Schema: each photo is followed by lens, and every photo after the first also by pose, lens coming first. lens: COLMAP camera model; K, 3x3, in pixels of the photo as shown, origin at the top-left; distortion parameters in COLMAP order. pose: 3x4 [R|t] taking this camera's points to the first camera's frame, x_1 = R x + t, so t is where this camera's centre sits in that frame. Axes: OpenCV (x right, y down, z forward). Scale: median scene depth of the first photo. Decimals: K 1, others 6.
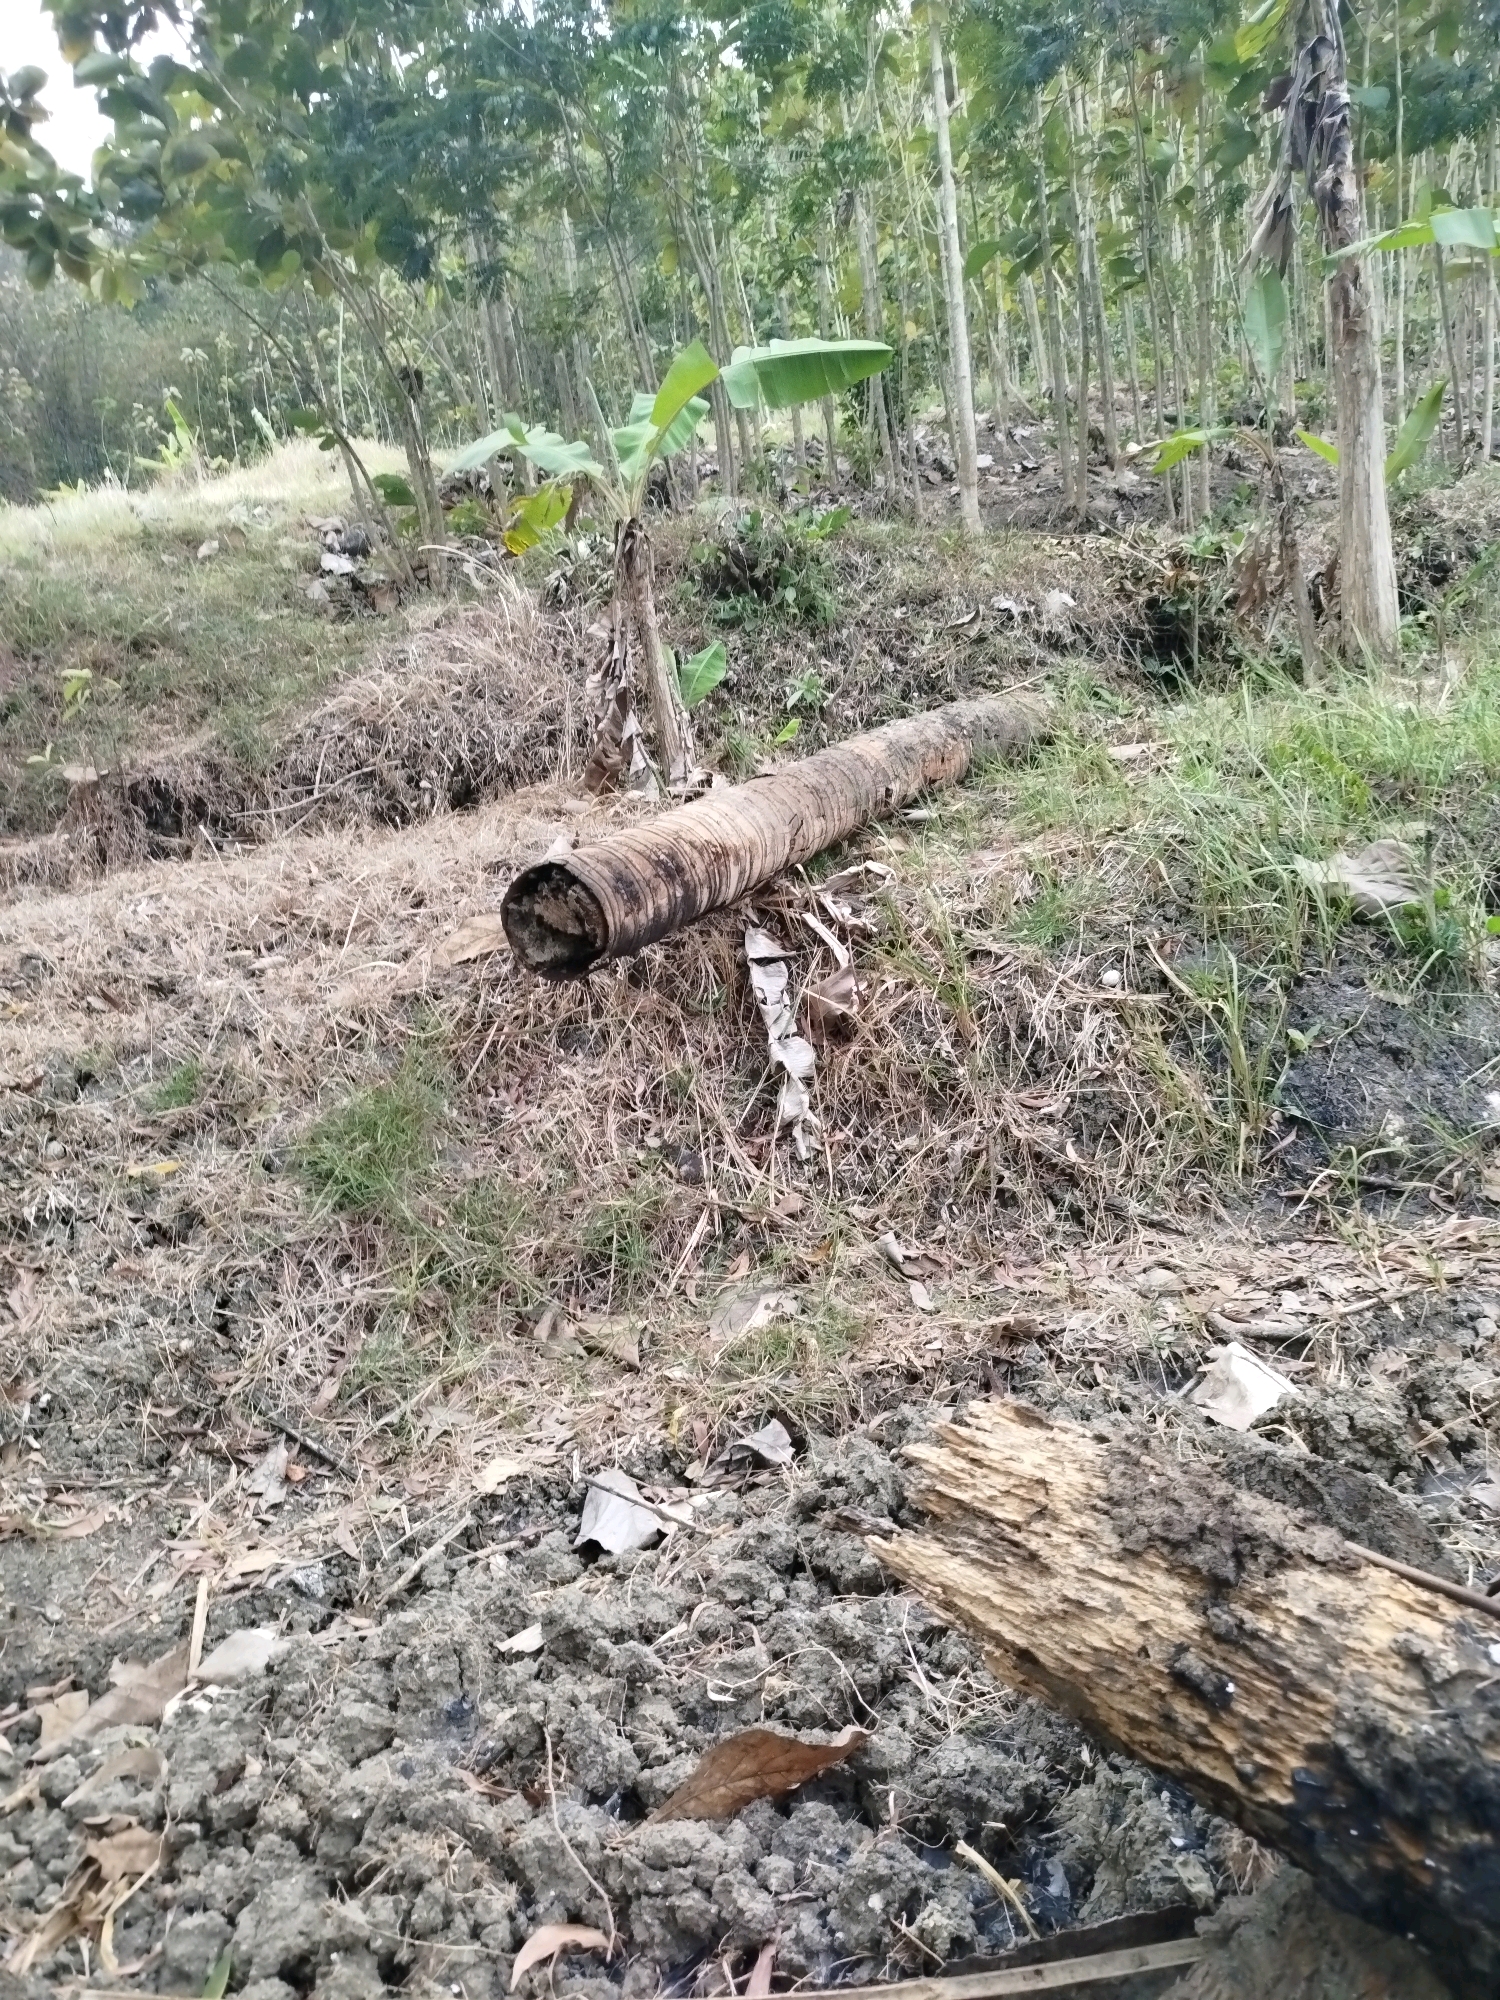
lens RADIAL K [[1485.8, 0, 750.0], [0, 1485.8, 1000.0], [0, 0, 1]] dist [0.050459, 0.003136]
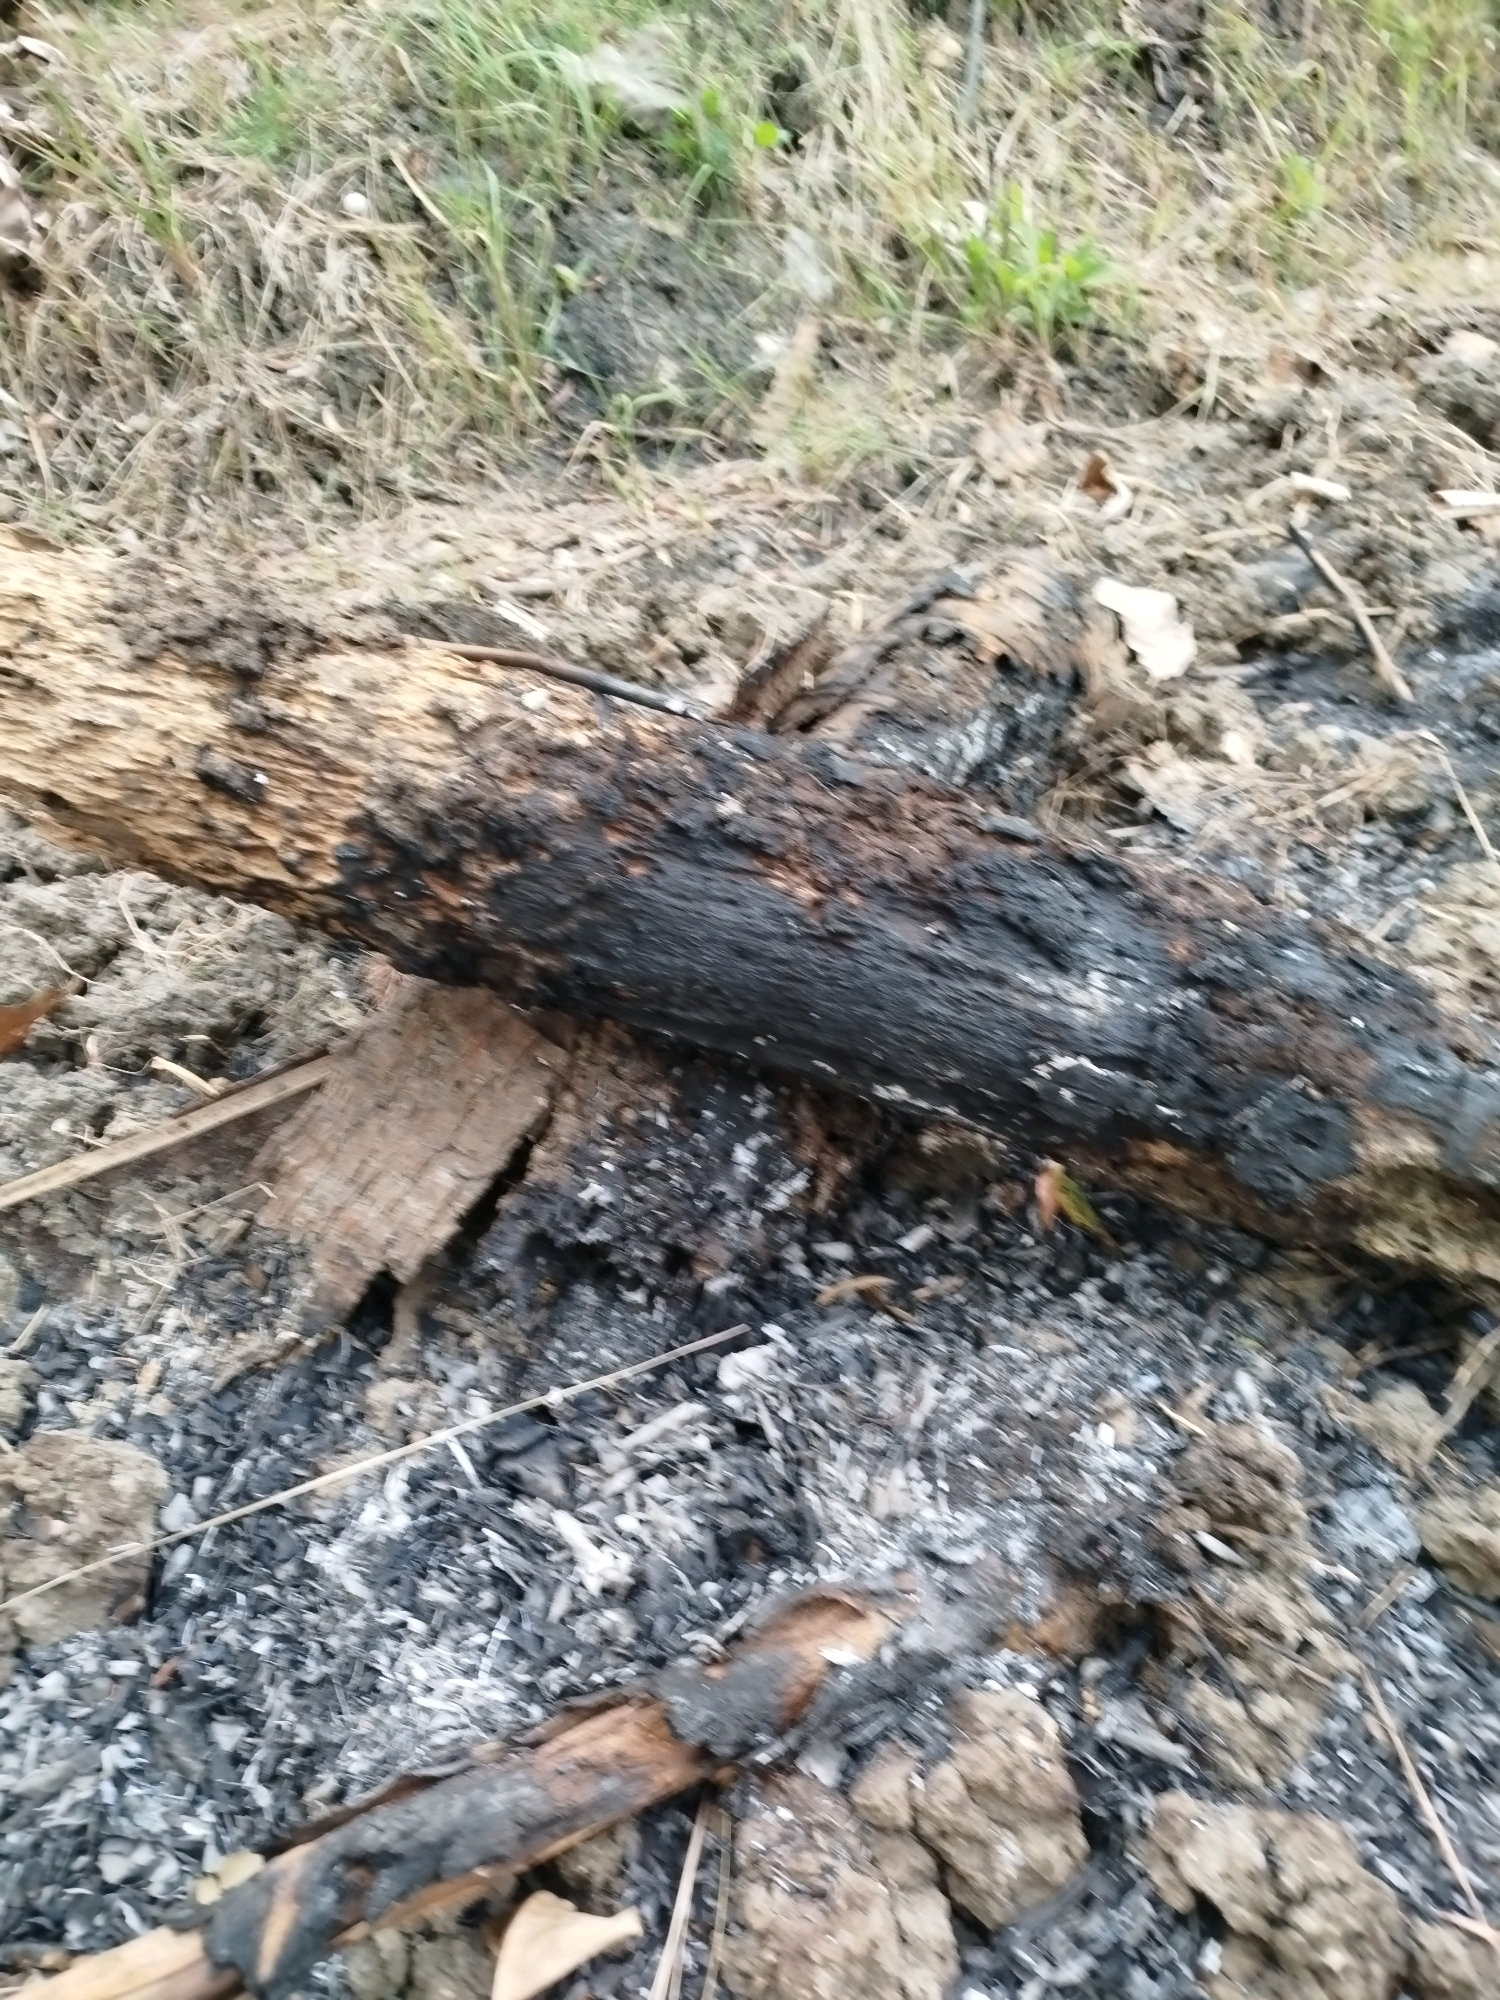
lens RADIAL K [[1509.0, 0, 750.0], [0, 1509.0, 1000.0], [0, 0, 1]] dist [0.002154, 0.084473]
pose [[0.920443, -0.189369, 0.341941, 0.076496], [0.038213, 0.914211, 0.403433, 0.066494], [-0.389004, -0.358271, 0.848716, 0.016996]]
